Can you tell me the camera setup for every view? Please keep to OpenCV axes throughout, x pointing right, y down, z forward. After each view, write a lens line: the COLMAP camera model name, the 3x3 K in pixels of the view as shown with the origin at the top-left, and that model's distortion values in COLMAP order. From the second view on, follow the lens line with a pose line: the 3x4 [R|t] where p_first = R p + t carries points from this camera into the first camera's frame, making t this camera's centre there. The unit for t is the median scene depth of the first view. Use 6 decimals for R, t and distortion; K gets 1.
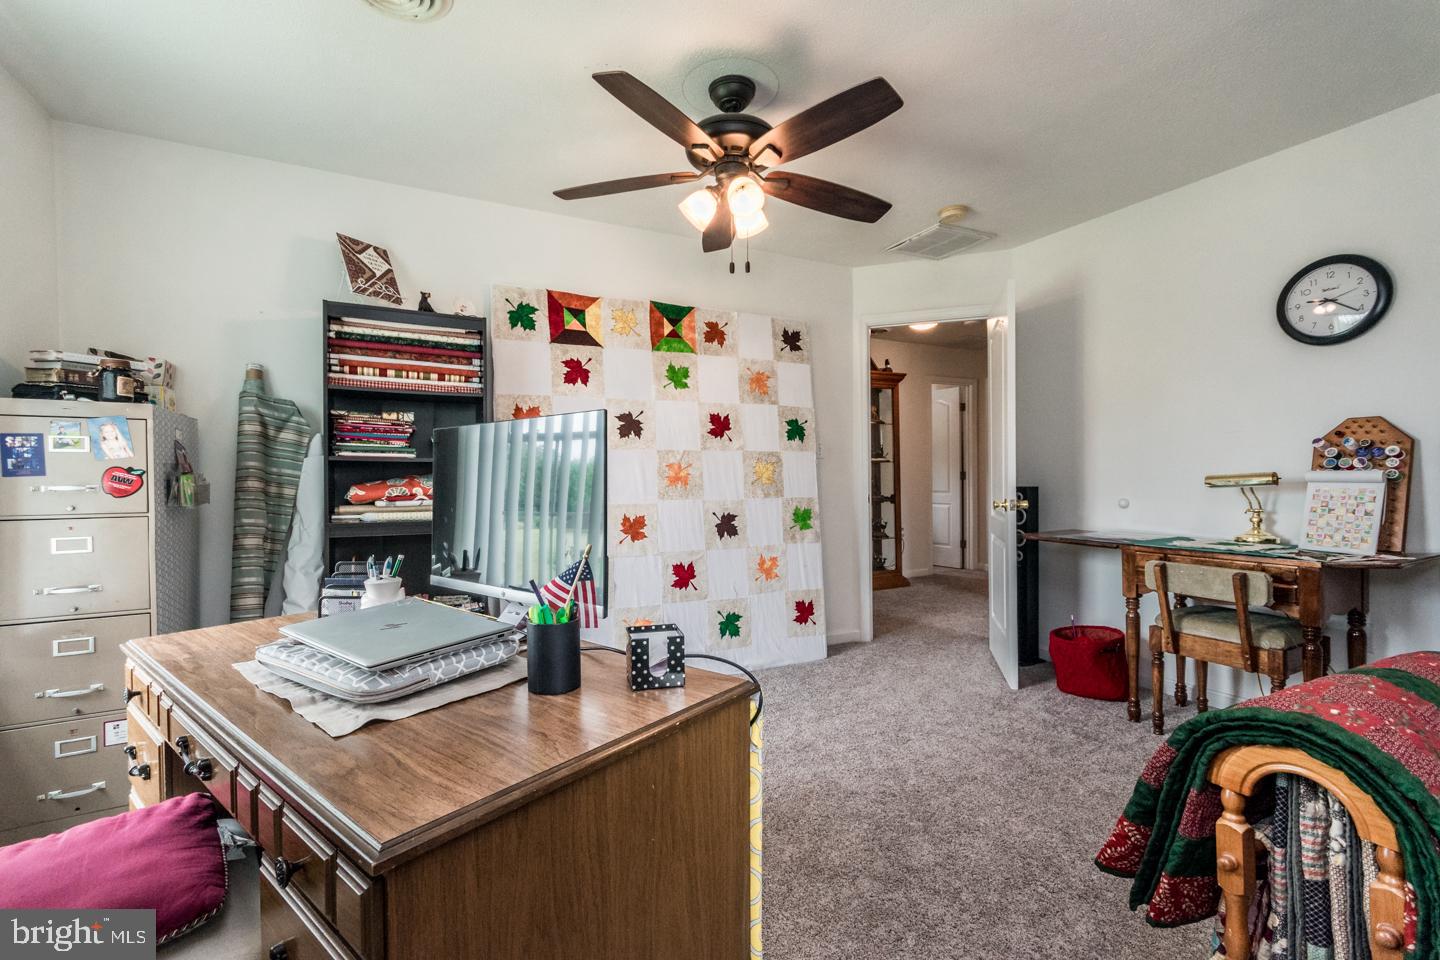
lens RADIAL K [[642.9, 0, 721.7], [0, 642.9, 480.7], [0, 0, 1]] dist [0.002705, -0.001264]
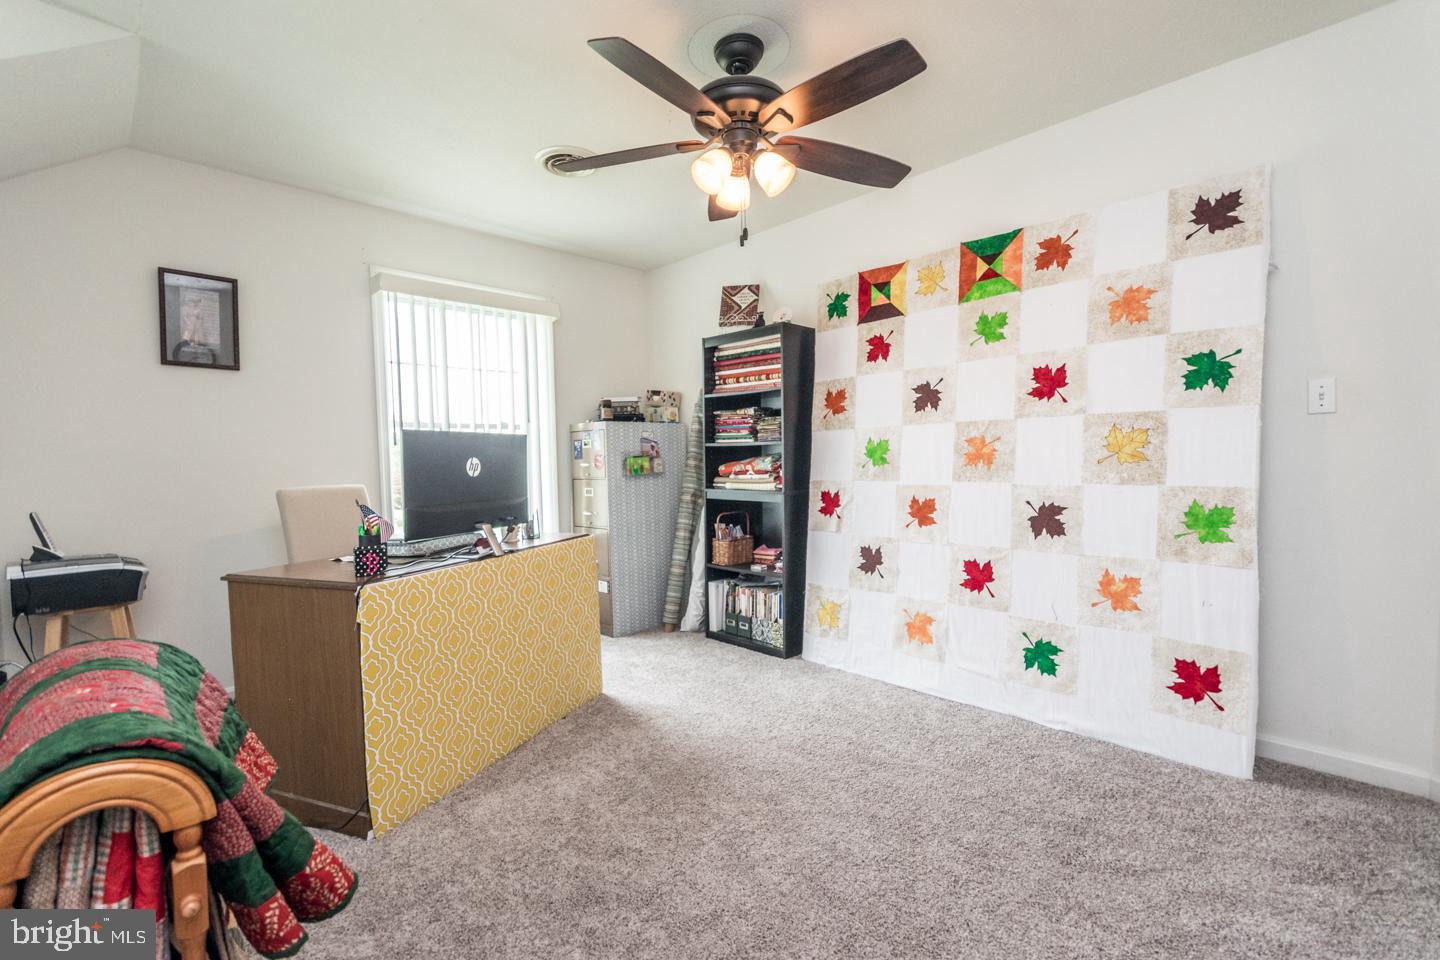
lens RADIAL K [[642.9, 0, 722.2], [0, 642.9, 478.9], [0, 0, 1]] dist [0.002705, -0.001264]
pose [[0.279398, 0.034021, -0.959573, 0.619426], [0.014490, 0.999109, 0.039641, -0.011142], [0.960066, -0.024980, 0.278656, 0.463558]]
